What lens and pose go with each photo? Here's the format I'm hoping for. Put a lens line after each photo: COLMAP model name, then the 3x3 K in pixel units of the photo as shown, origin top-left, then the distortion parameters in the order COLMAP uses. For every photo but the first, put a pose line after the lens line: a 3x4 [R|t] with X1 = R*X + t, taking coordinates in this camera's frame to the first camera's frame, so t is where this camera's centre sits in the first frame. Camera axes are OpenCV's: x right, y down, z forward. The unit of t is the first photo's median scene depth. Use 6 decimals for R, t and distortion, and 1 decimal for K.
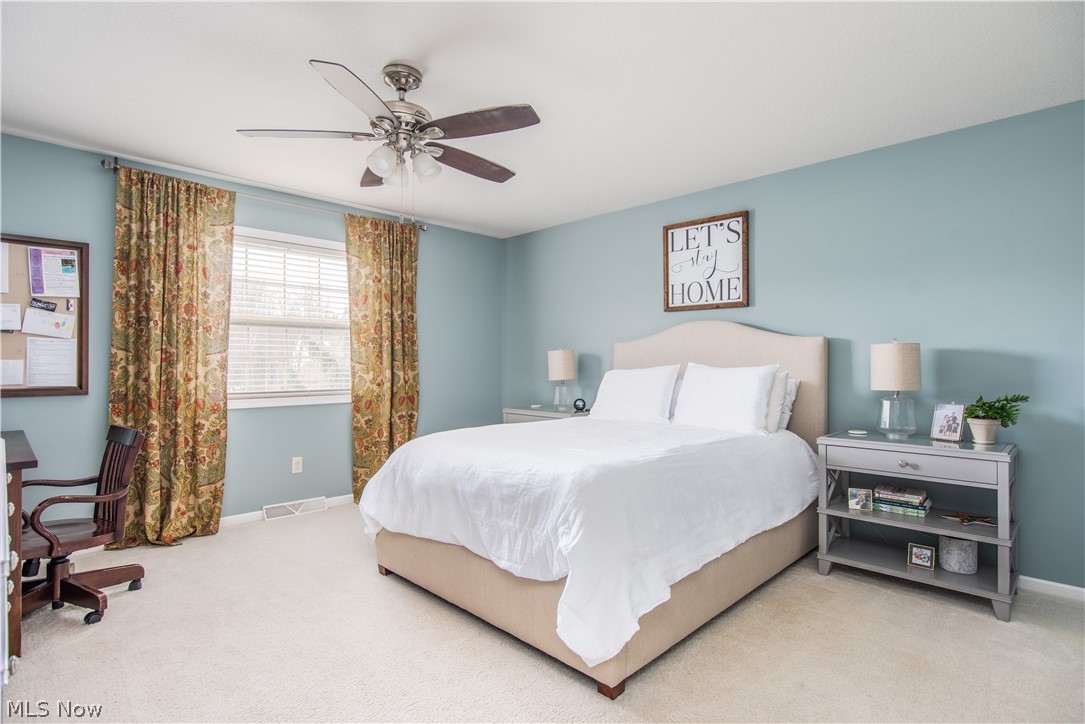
lens RADIAL K [[553.7, 0, 540.3], [0, 553.7, 358.5], [0, 0, 1]] dist [-0.002306, -0.000100]
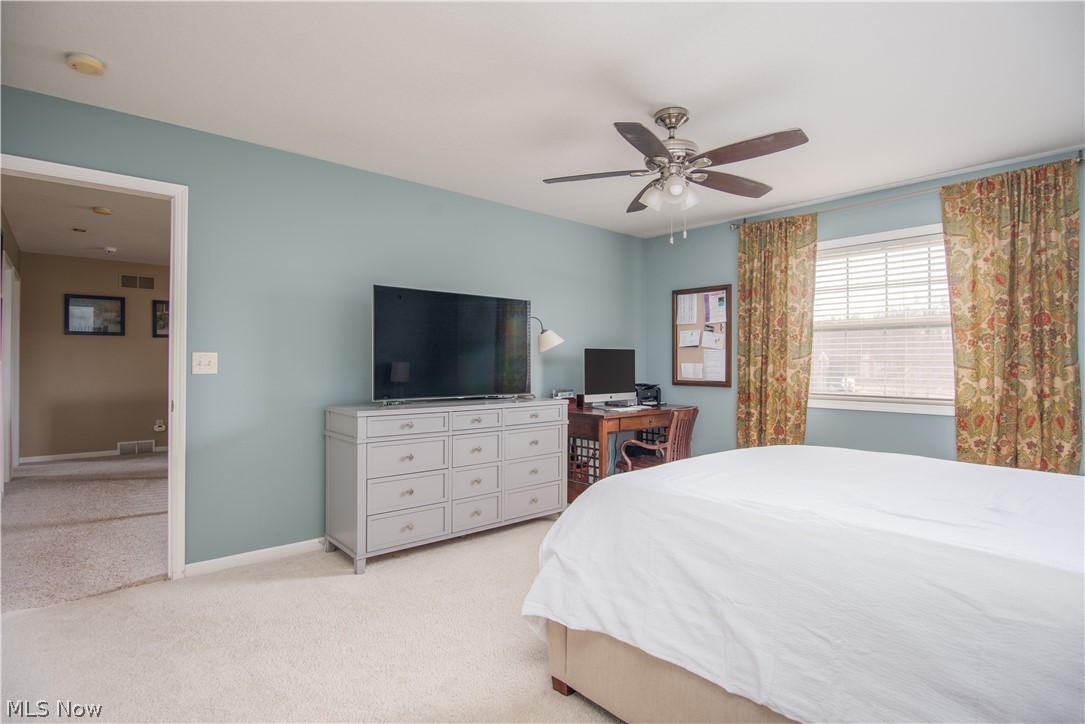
lens RADIAL K [[553.7, 0, 540.3], [0, 553.7, 365.2], [0, 0, 1]] dist [-0.002306, -0.000100]
pose [[-0.066821, -0.003780, -0.997758, 0.579402], [-0.004557, 0.999984, -0.003483, 0.011996], [0.997755, 0.004314, -0.066837, 0.509451]]
